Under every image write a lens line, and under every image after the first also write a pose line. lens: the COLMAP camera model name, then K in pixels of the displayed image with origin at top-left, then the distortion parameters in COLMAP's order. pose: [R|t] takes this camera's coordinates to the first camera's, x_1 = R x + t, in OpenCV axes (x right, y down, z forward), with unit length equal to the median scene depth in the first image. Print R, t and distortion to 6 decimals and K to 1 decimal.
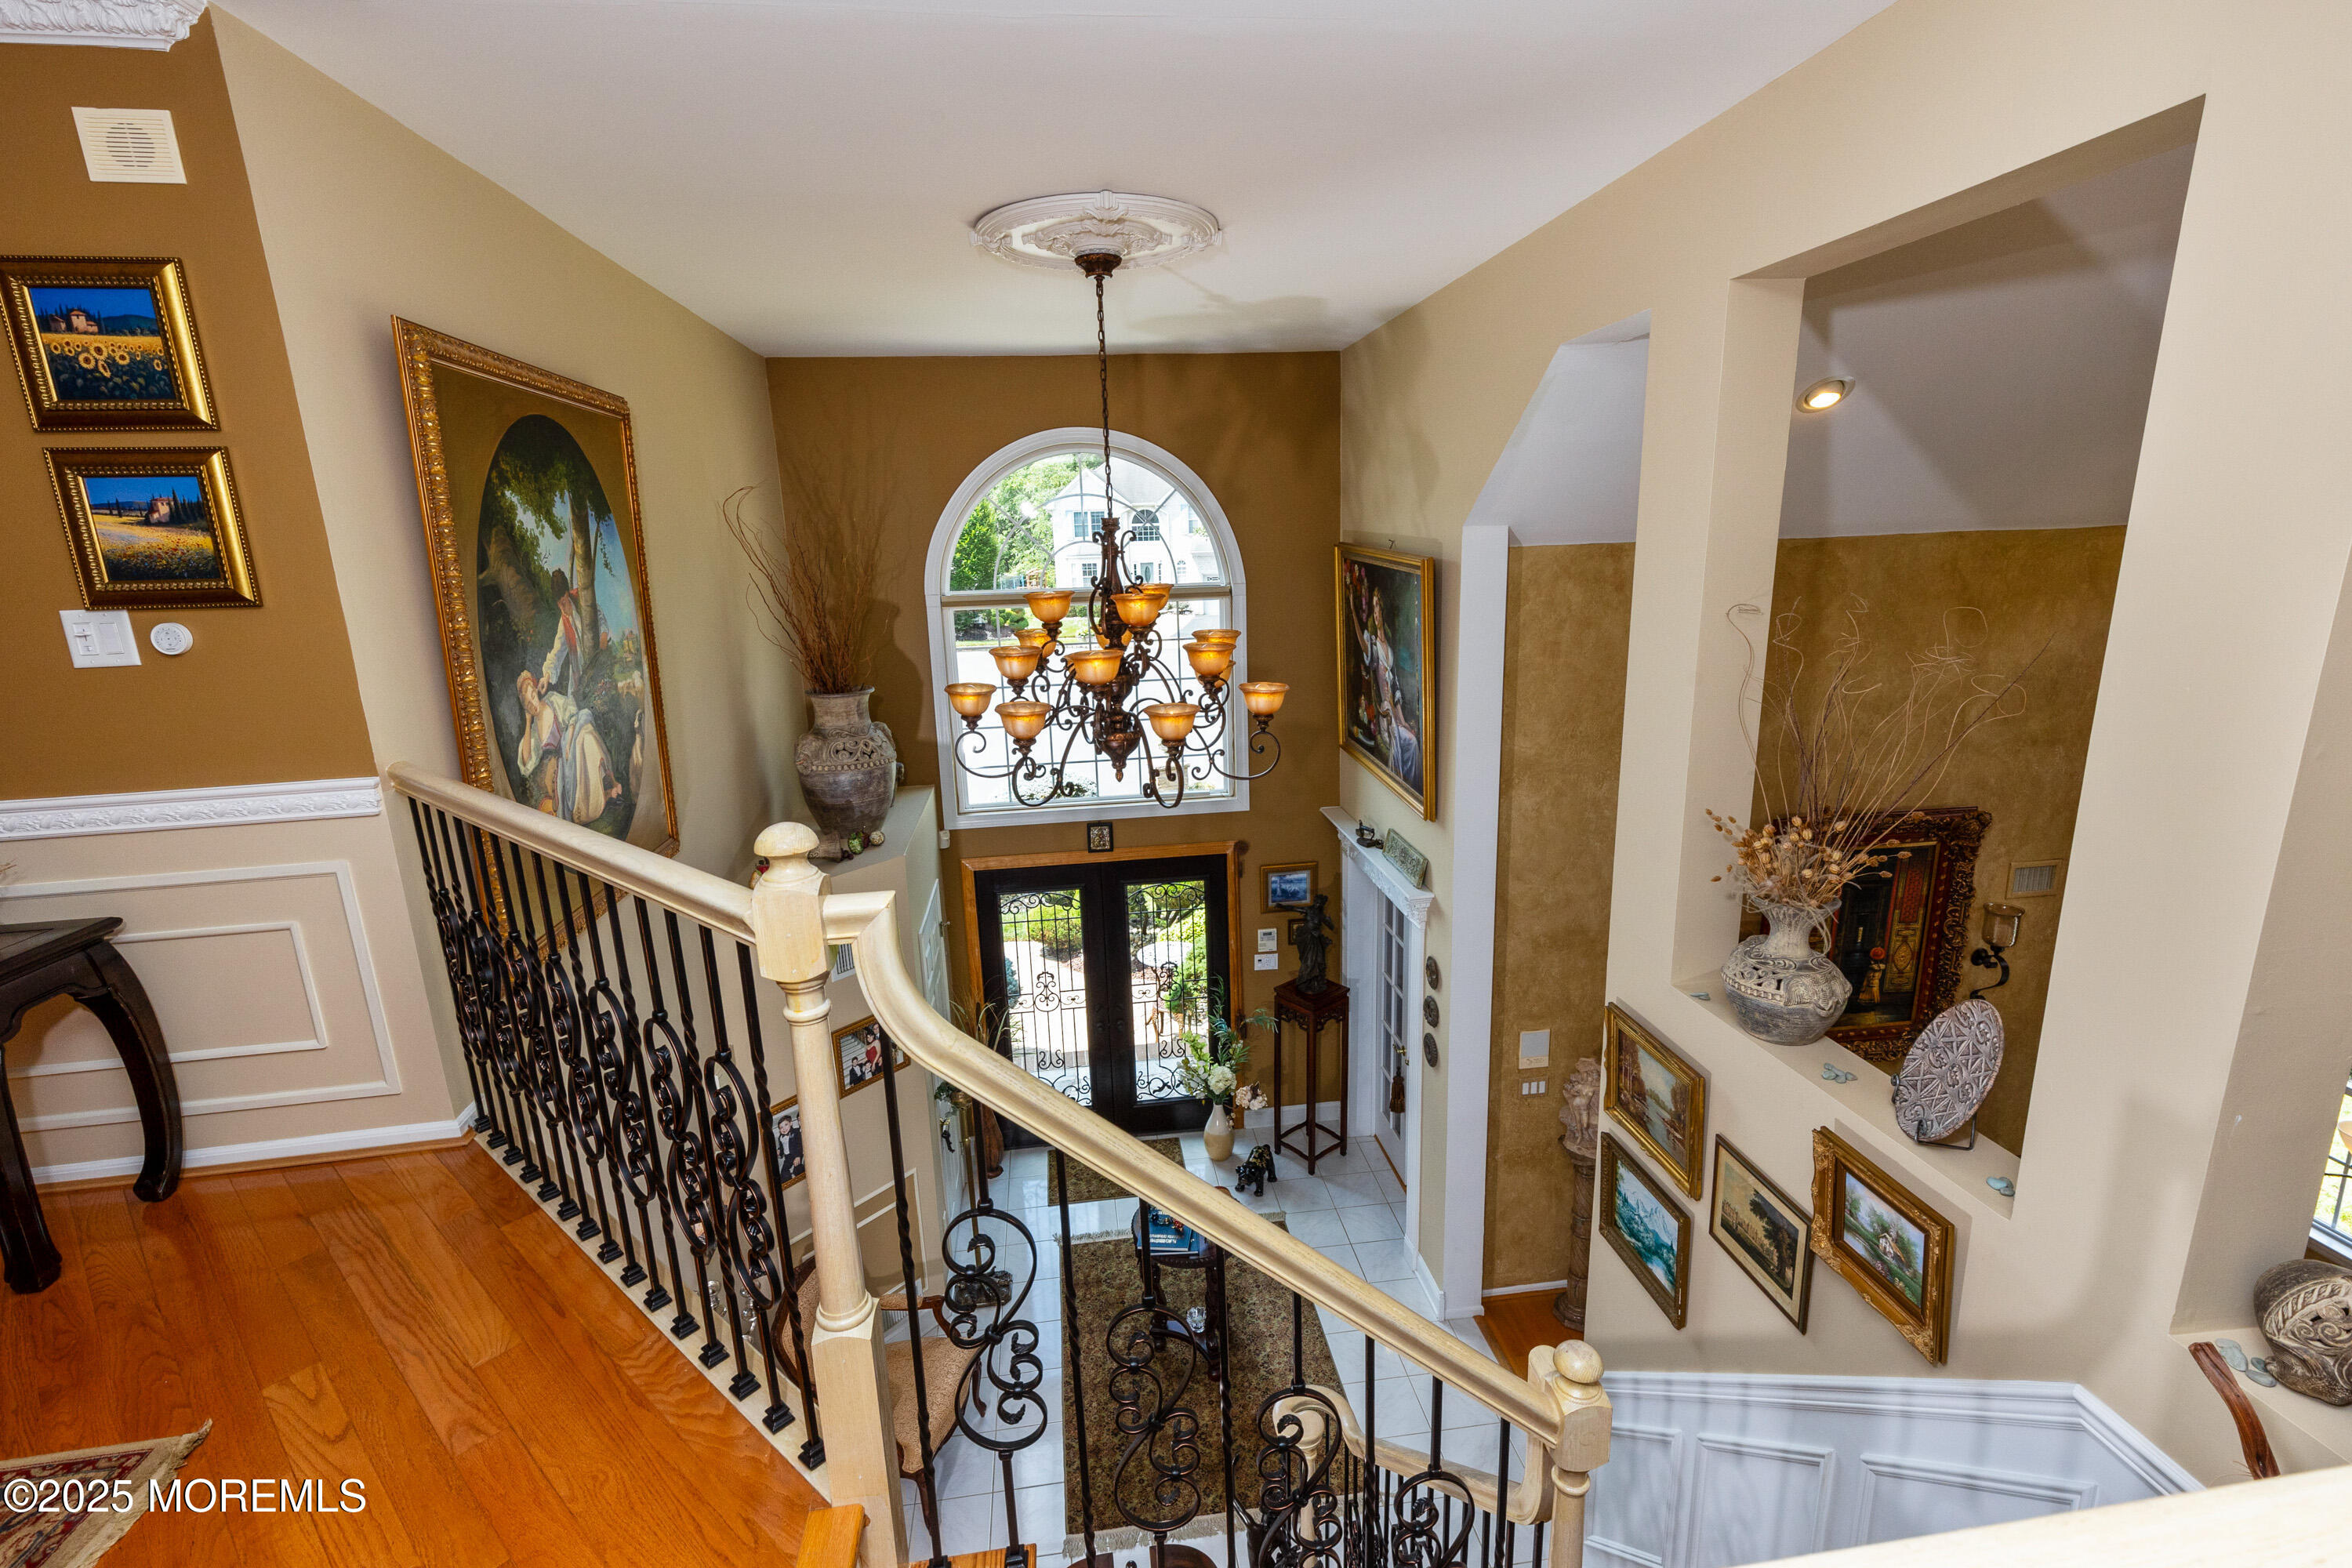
lens RADIAL K [[1062.5, 0, 1189.2], [0, 1062.5, 782.3], [0, 0, 1]] dist [0.010549, -0.002507]
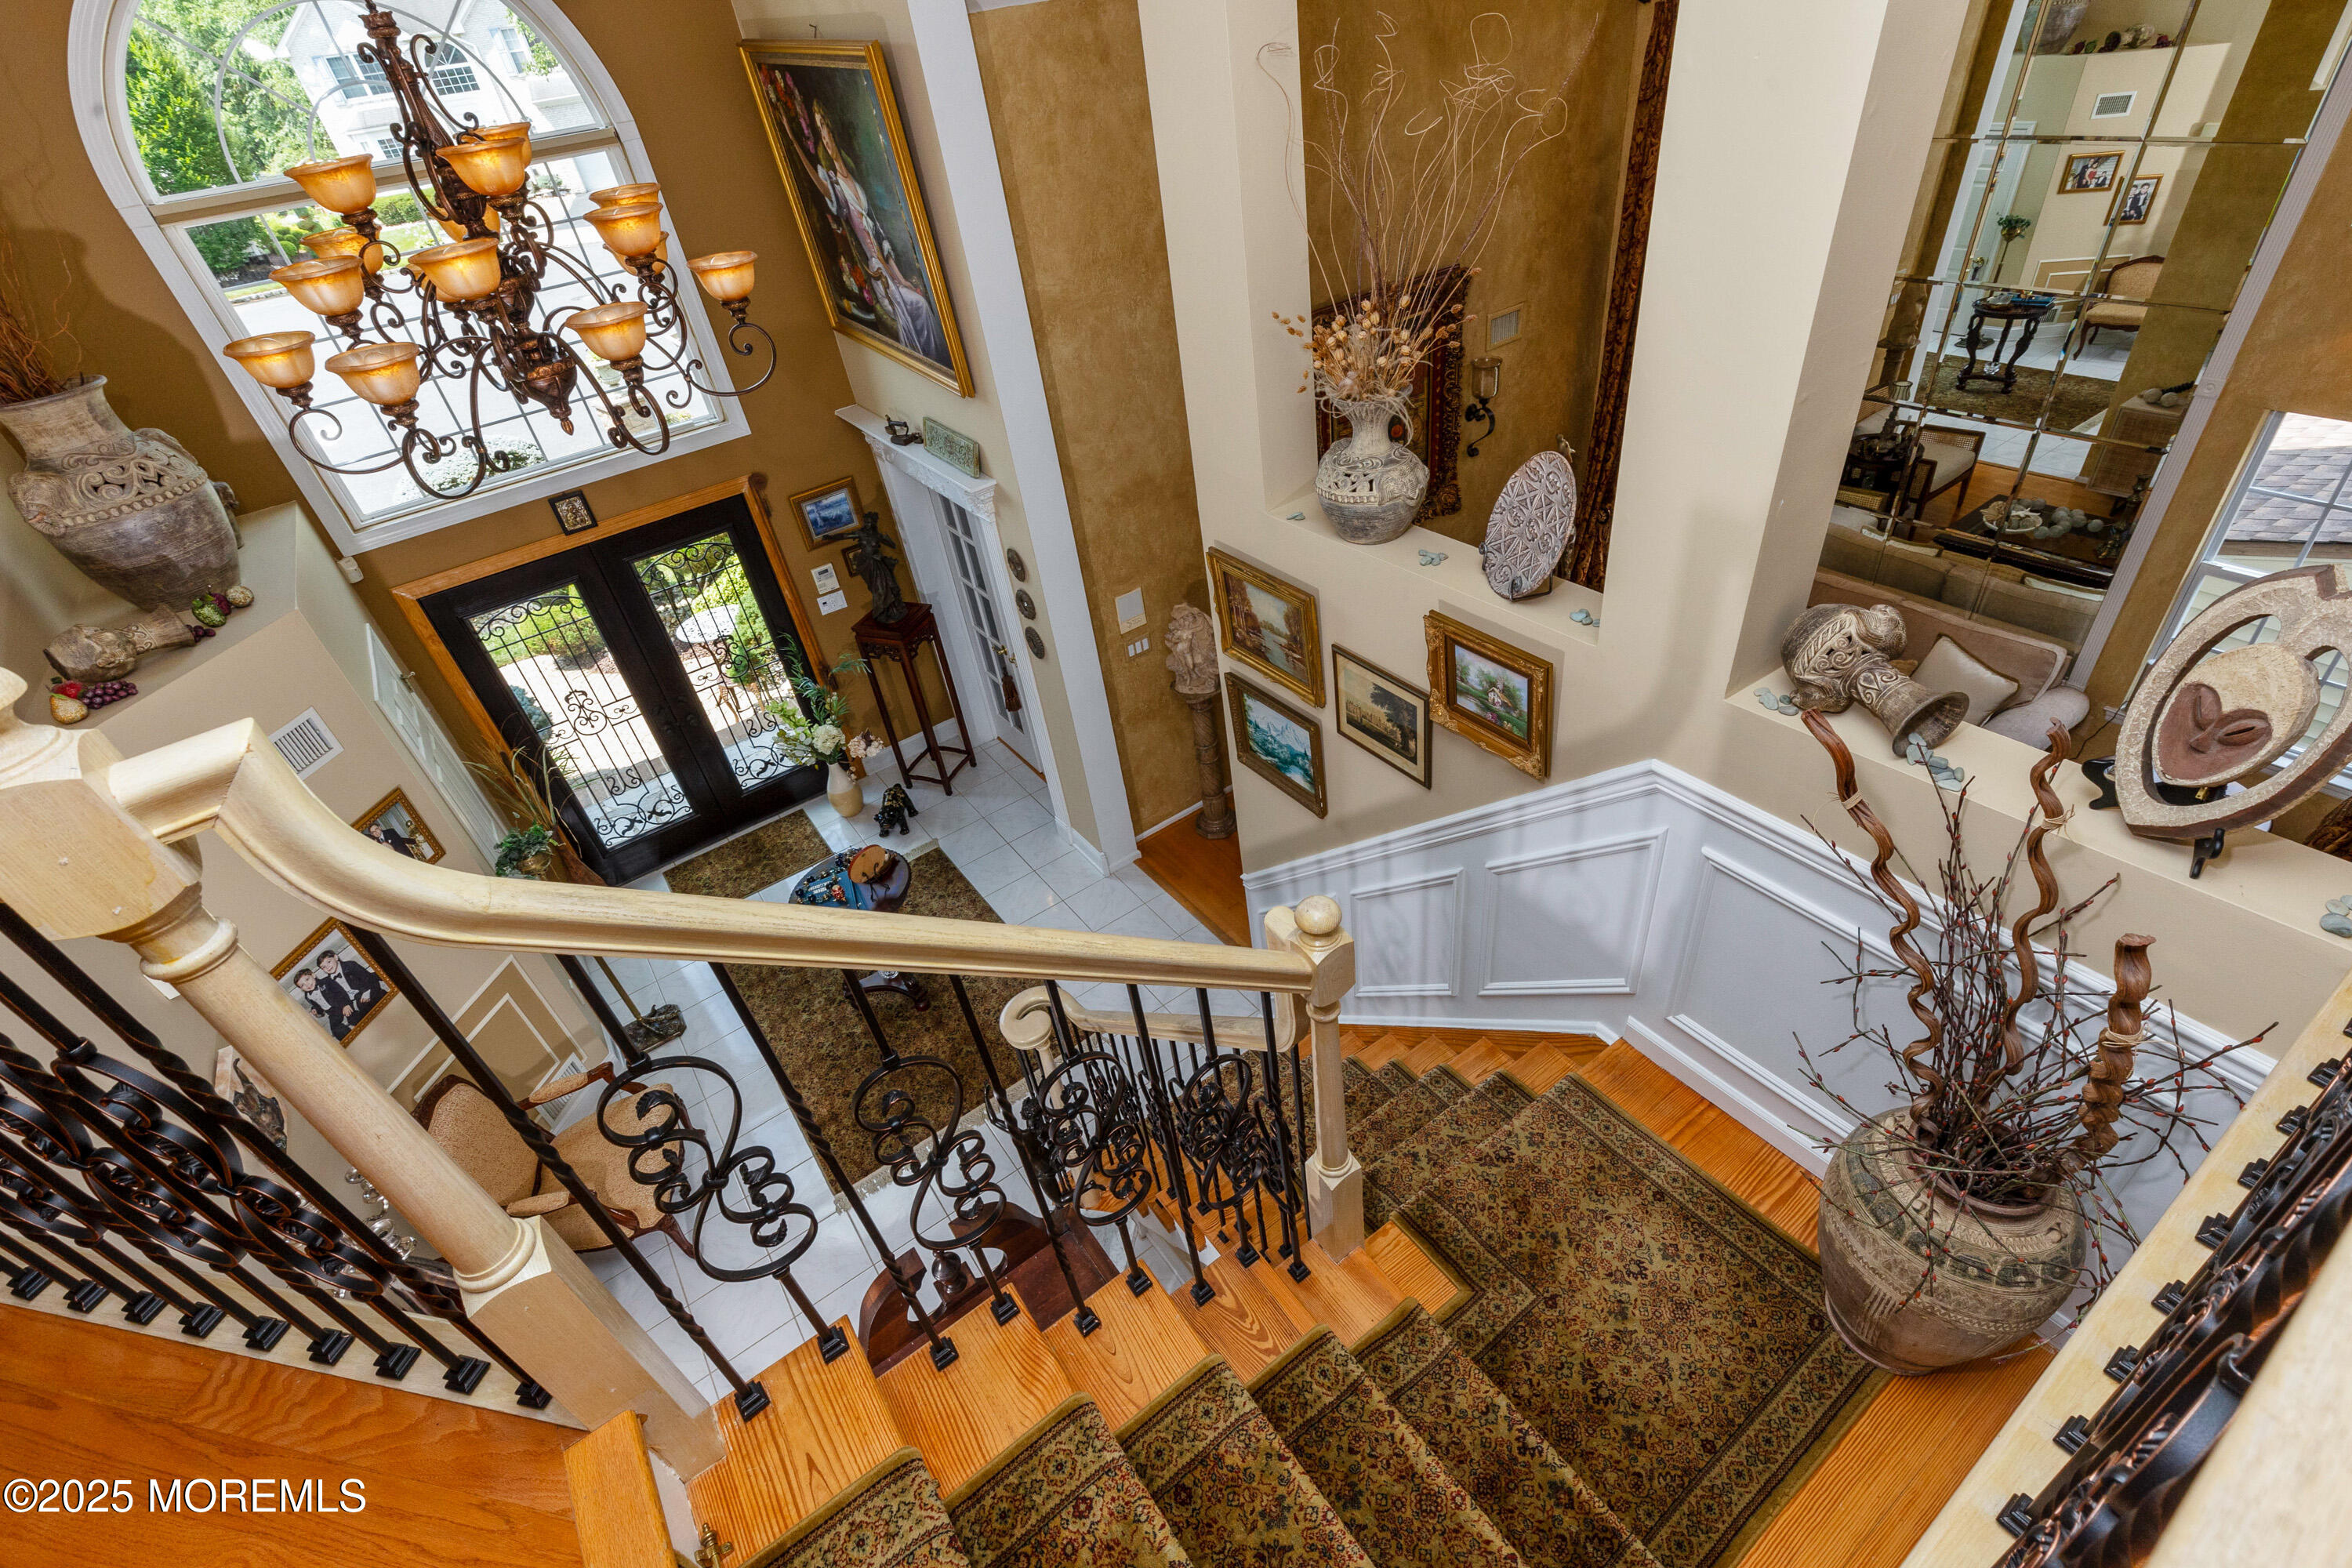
lens RADIAL K [[1062.5, 0, 1189.9], [0, 1062.5, 782.8], [0, 0, 1]] dist [0.010549, -0.002507]
pose [[0.880632, -0.344713, 0.325054, -0.010875], [0.199487, 0.892042, 0.405543, 0.000204], [-0.429758, -0.292290, 0.854327, 0.100836]]
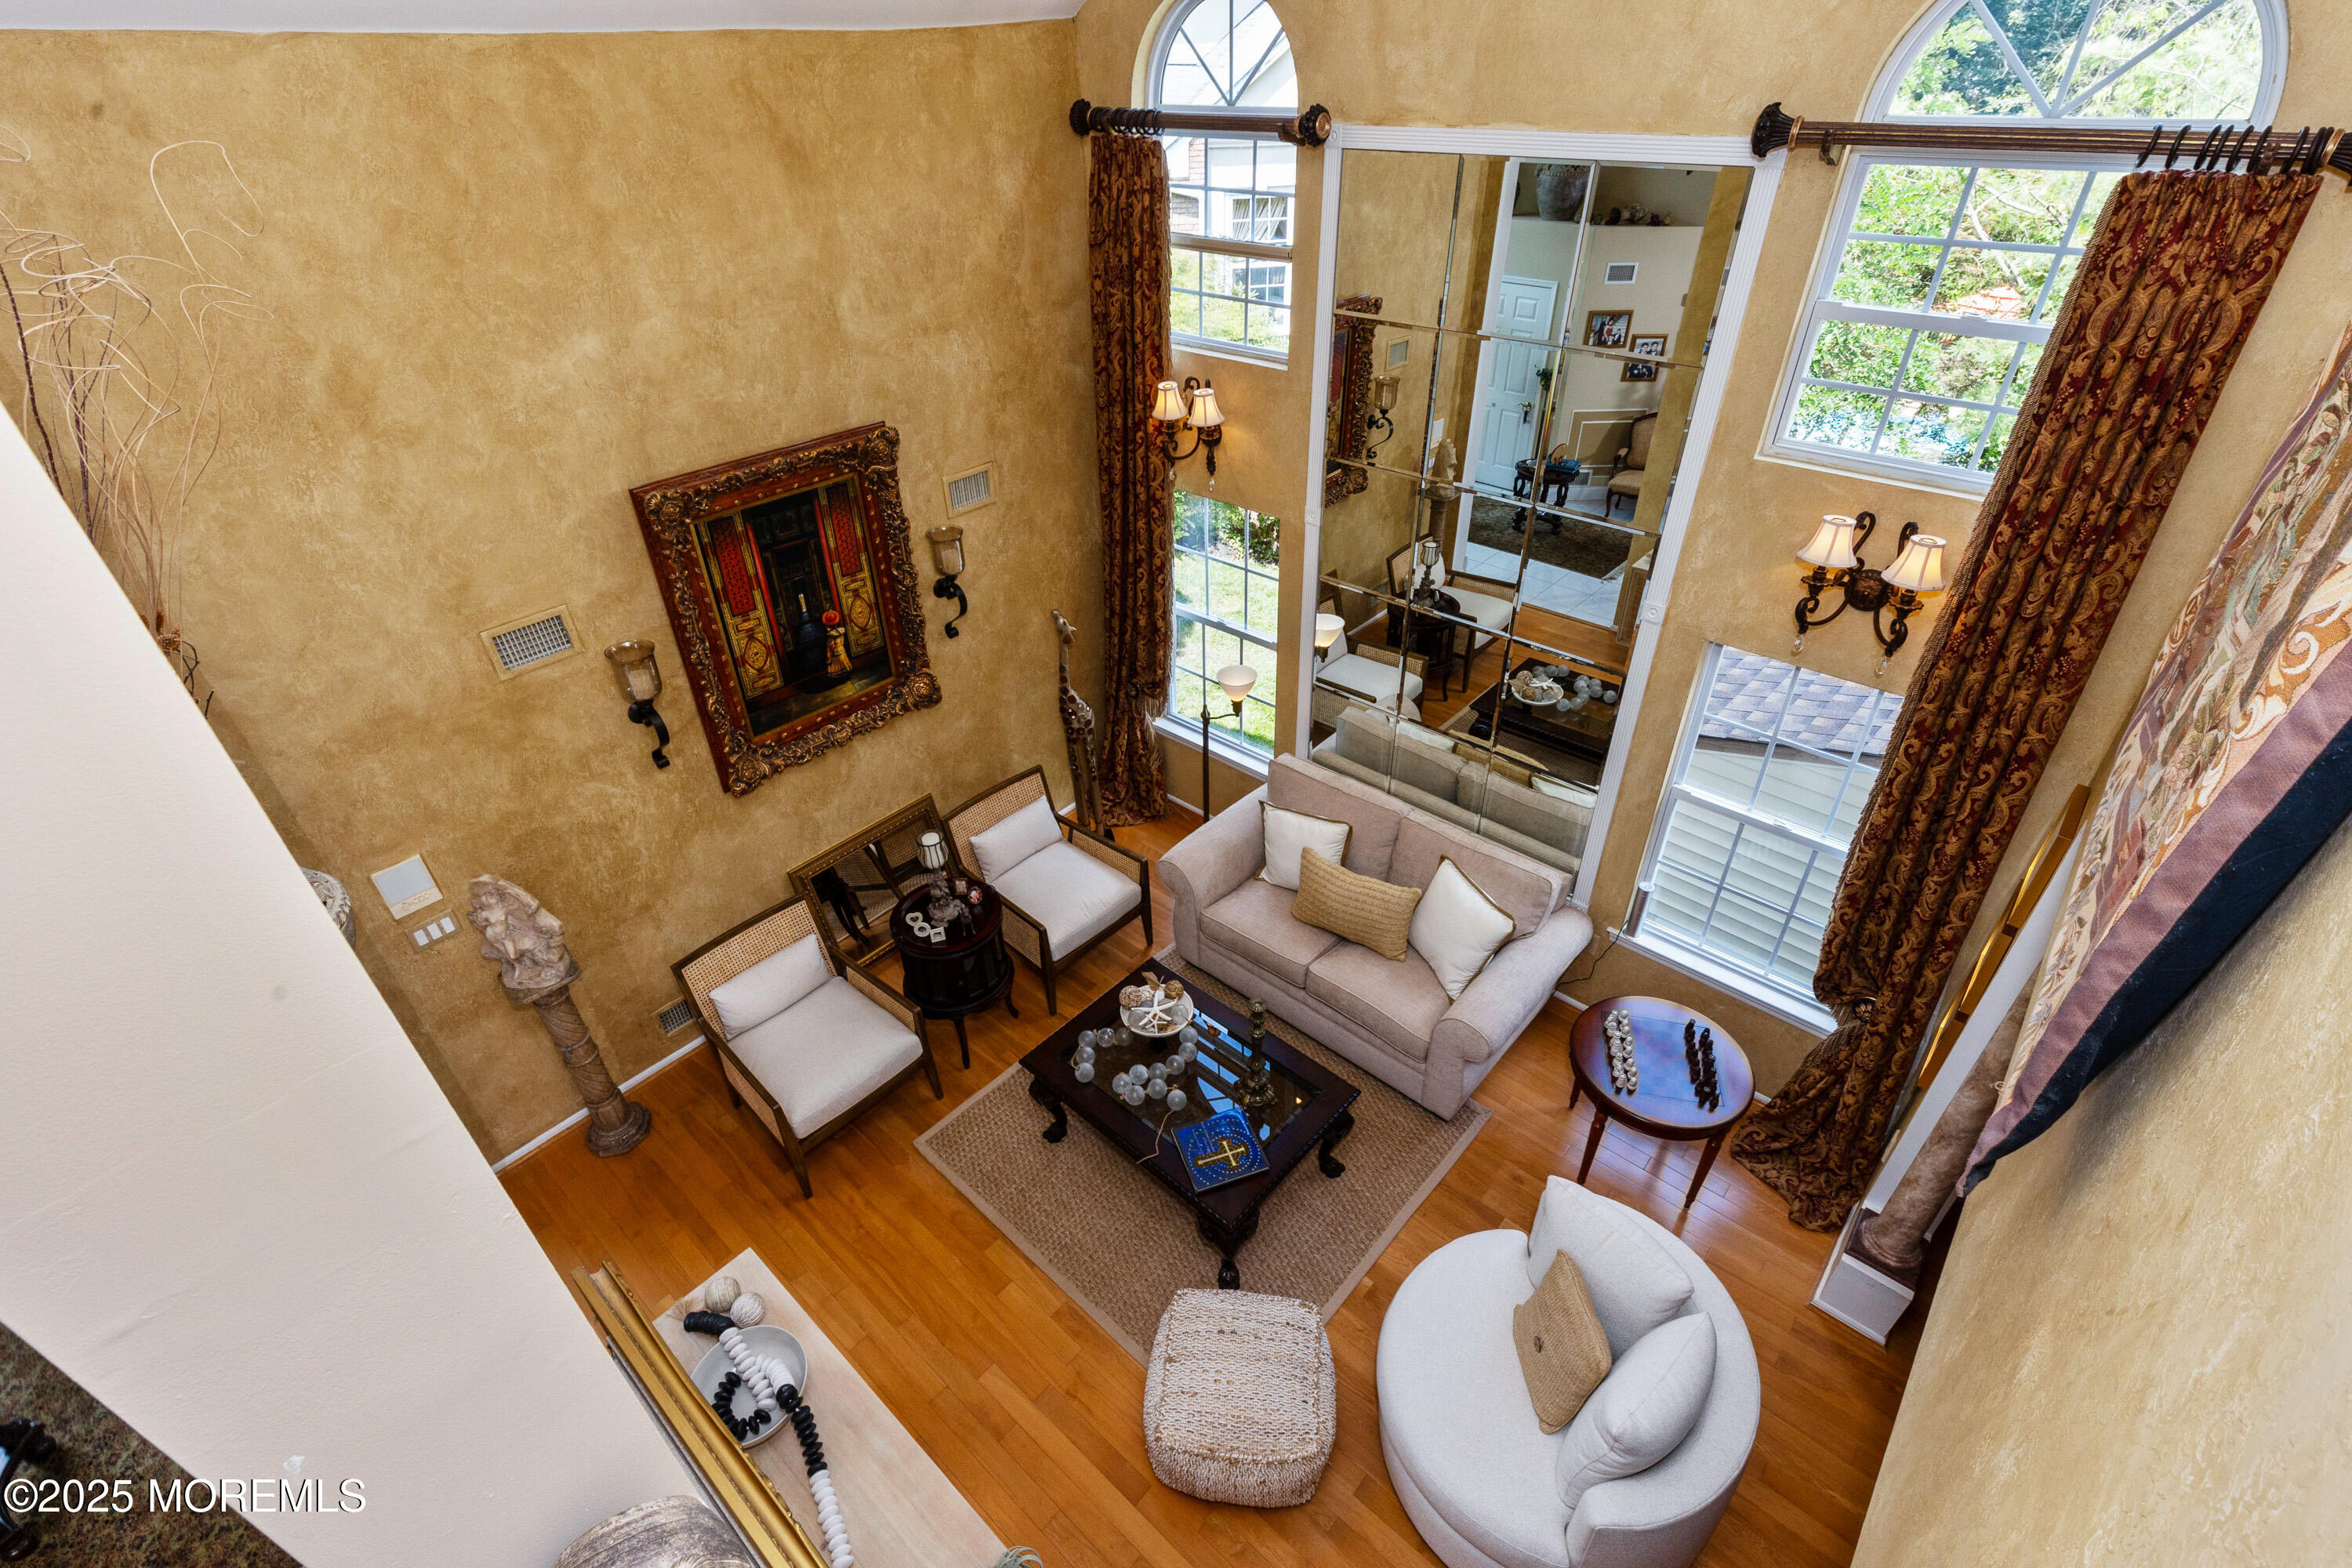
lens RADIAL K [[1062.5, 0, 1189.4], [0, 1062.5, 781.6], [0, 0, 1]] dist [0.010549, -0.002507]
pose [[0.753098, -0.363031, 0.548682, 0.484603], [0.148512, 0.906258, 0.395777, -0.022126], [-0.640927, -0.216573, 0.736416, 0.221198]]
